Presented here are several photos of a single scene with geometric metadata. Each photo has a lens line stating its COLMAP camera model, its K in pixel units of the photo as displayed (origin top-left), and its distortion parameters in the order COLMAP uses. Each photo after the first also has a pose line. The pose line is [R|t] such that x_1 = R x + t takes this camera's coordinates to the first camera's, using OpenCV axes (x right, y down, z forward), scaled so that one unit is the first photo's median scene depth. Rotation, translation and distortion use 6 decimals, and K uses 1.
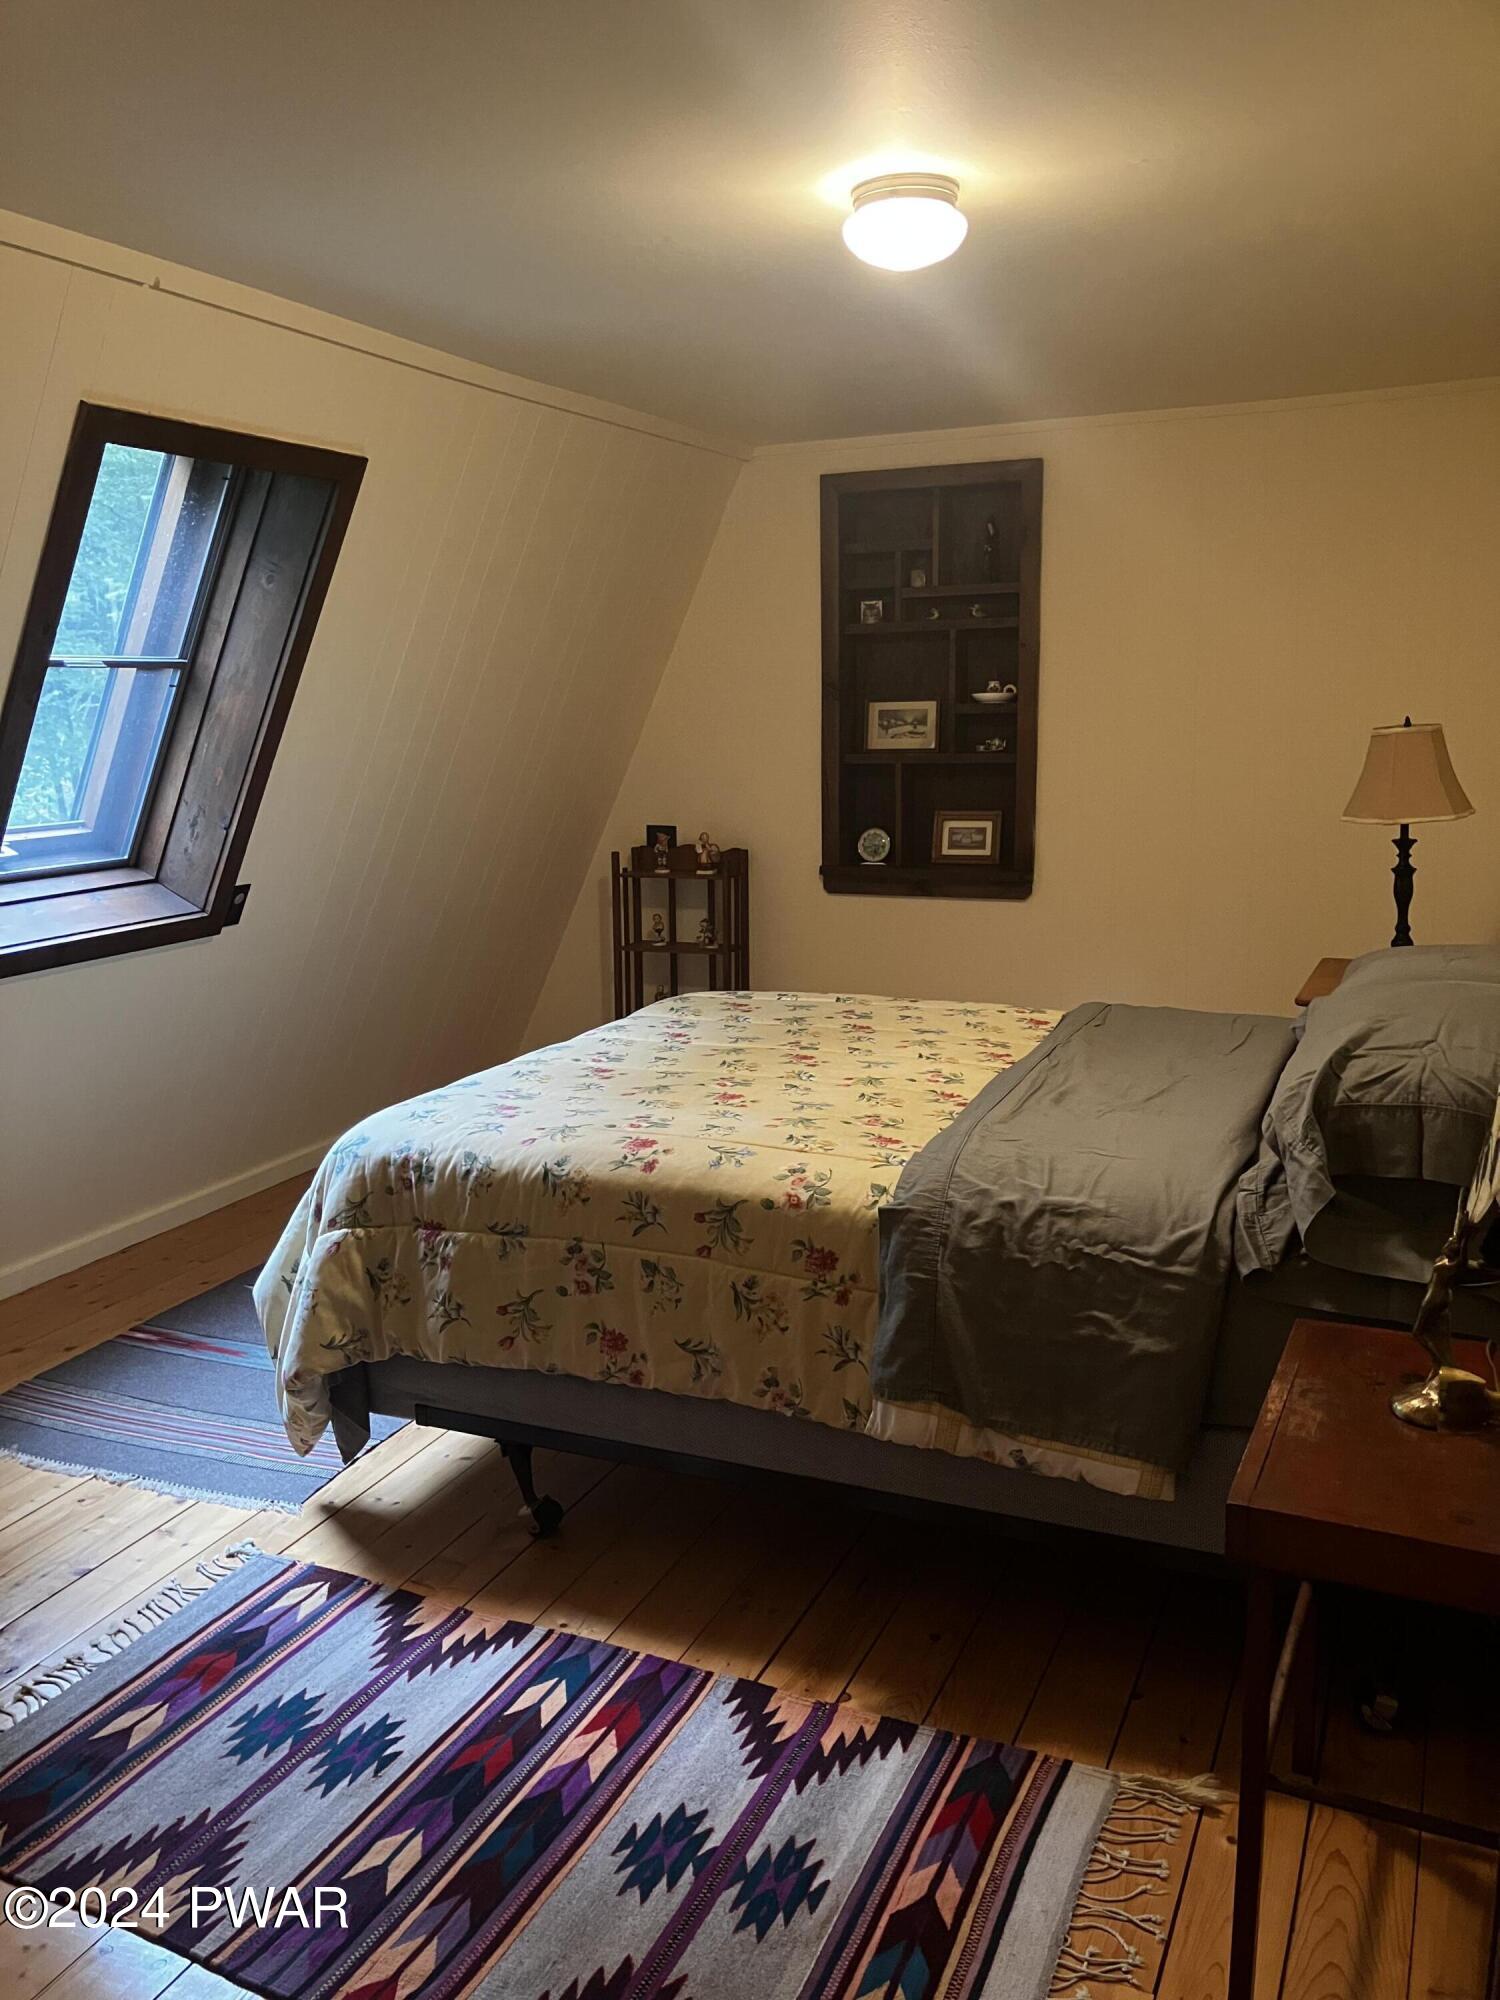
lens RADIAL K [[1635.6, 0, 745.1], [0, 1635.6, 1002.7], [0, 0, 1]] dist [0.052350, 0.000093]
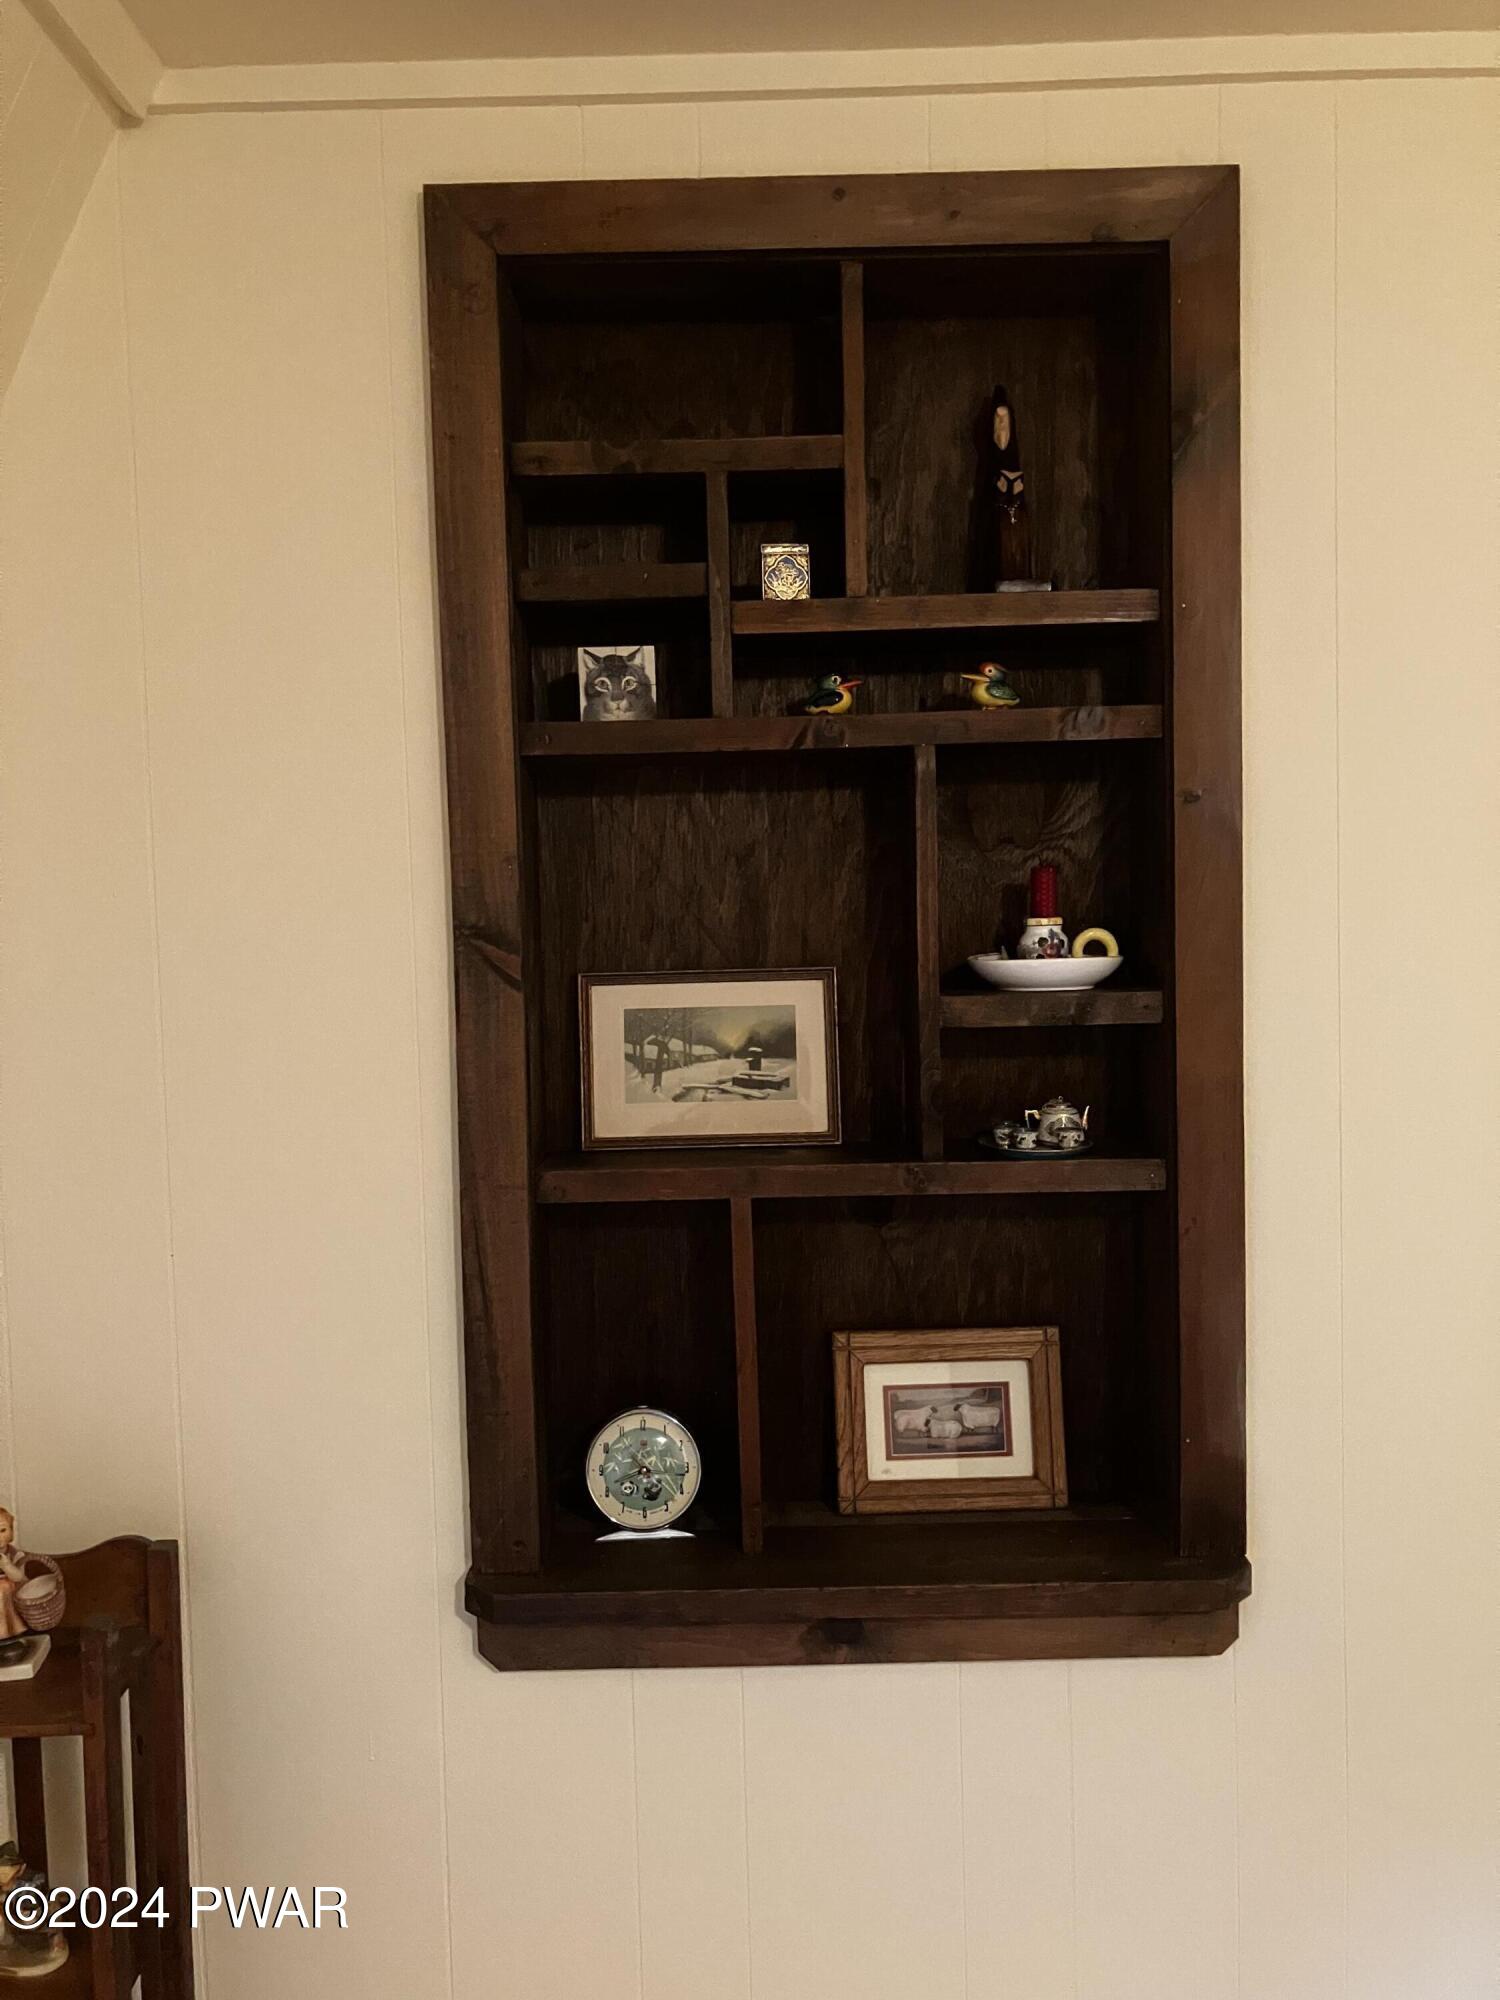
lens RADIAL K [[1635.6, 0, 757.9], [0, 1635.6, 1008.8], [0, 0, 1]] dist [0.052350, 0.000093]
pose [[0.916374, -0.028275, 0.399324, -0.017142], [0.078671, 0.990771, -0.110381, -0.146526], [-0.392517, 0.132565, 0.910141, 0.729692]]
